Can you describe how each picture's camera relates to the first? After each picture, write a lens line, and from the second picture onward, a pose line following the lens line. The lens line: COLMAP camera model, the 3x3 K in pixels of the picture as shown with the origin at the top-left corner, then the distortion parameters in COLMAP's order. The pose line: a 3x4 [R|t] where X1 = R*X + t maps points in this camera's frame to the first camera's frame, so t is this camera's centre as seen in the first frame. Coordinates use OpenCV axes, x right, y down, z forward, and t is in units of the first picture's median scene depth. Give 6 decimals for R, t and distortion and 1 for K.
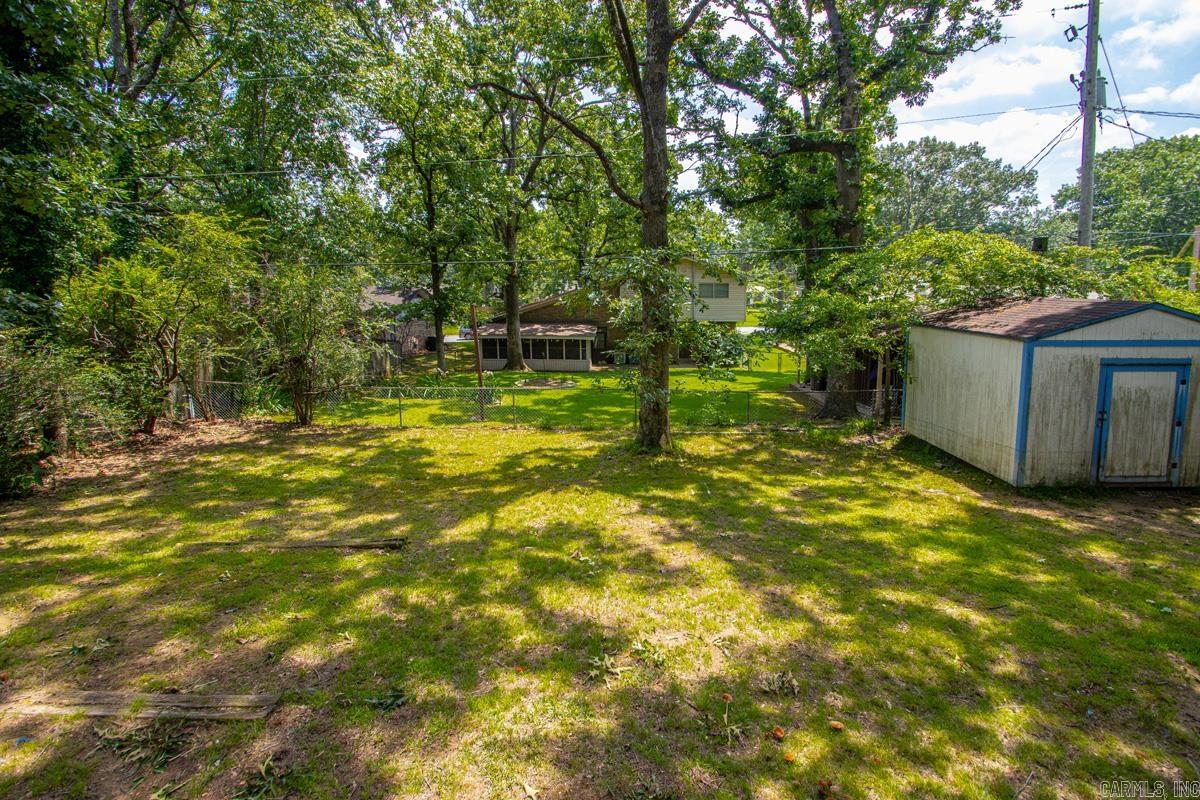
lens RADIAL K [[560.7, 0, 640.7], [0, 560.7, 400.0], [0, 0, 1]] dist [-0.003579, -0.000730]
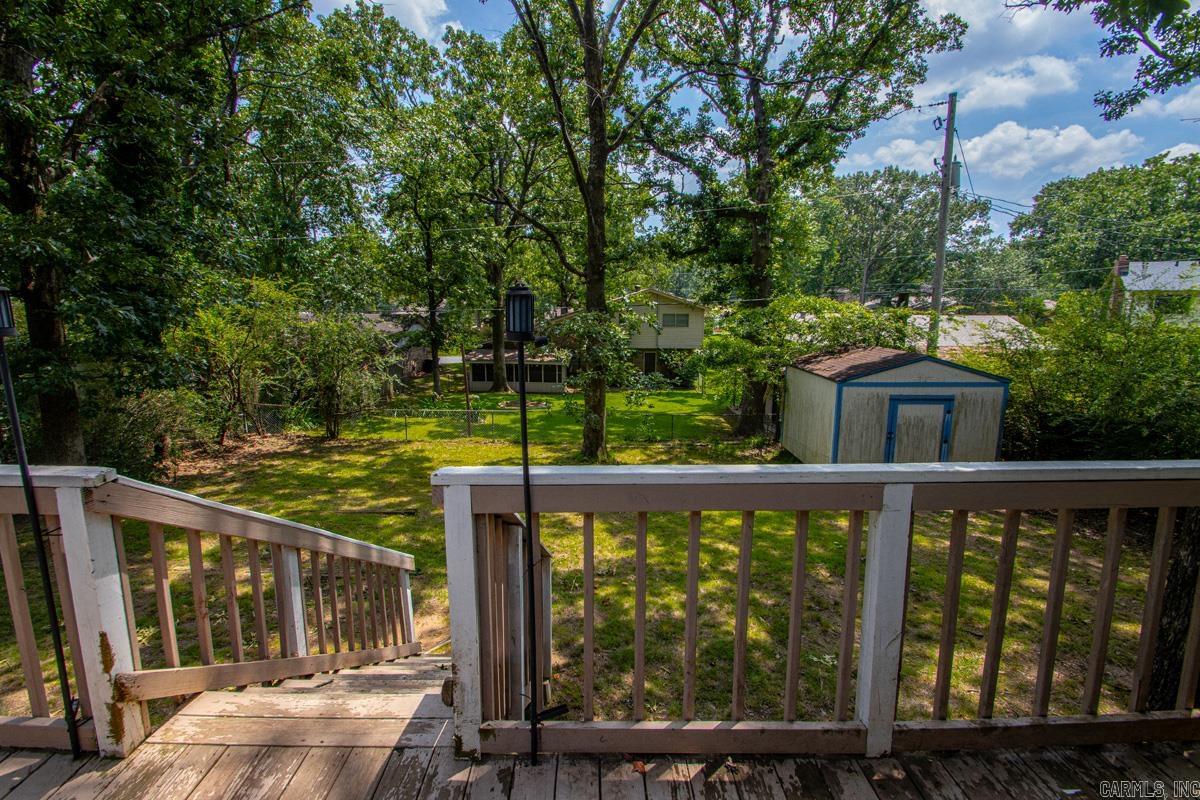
lens RADIAL K [[547.5, 0, 568.6], [0, 547.5, 404.3], [0, 0, 1]] dist [0.001817, -0.014158]
pose [[0.994620, 0.000771, -0.103589, 0.064226], [-0.003188, 0.999726, -0.023170, -0.006667], [0.103542, 0.023376, 0.994350, -0.191735]]
